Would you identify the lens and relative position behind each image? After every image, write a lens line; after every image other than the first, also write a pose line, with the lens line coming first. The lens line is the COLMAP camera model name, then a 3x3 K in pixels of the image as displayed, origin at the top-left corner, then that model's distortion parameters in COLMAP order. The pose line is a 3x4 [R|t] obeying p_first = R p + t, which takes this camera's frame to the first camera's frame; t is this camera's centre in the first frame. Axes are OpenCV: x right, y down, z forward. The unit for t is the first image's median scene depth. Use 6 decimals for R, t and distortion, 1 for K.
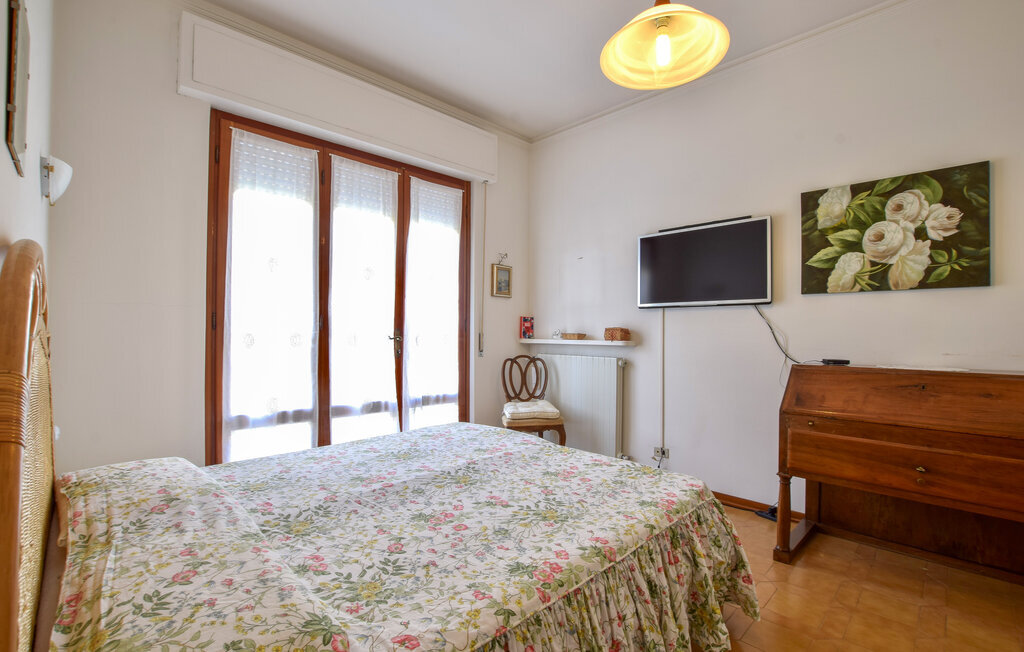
lens RADIAL K [[468.4, 0, 507.3], [0, 468.4, 322.4], [0, 0, 1]] dist [-0.025545, 0.000699]
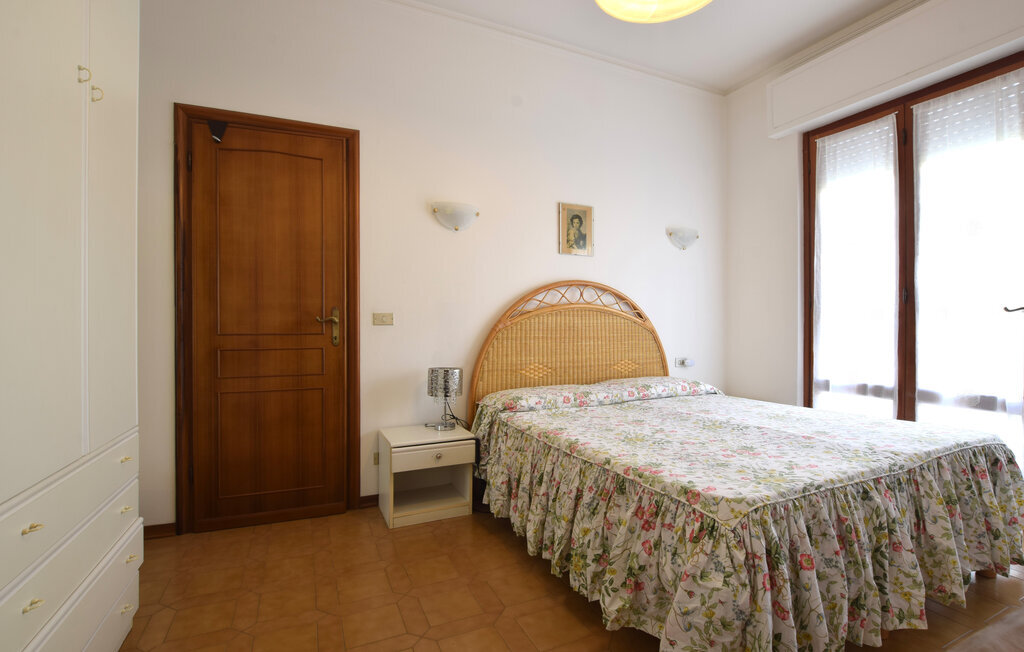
lens RADIAL K [[468.4, 0, 508.9], [0, 468.4, 330.1], [0, 0, 1]] dist [-0.025545, 0.000699]
pose [[-0.347358, 0.000893, -0.937732, 0.807608], [0.015132, 0.999875, -0.004654, 0.067379], [0.937610, -0.015807, -0.347328, 0.649332]]
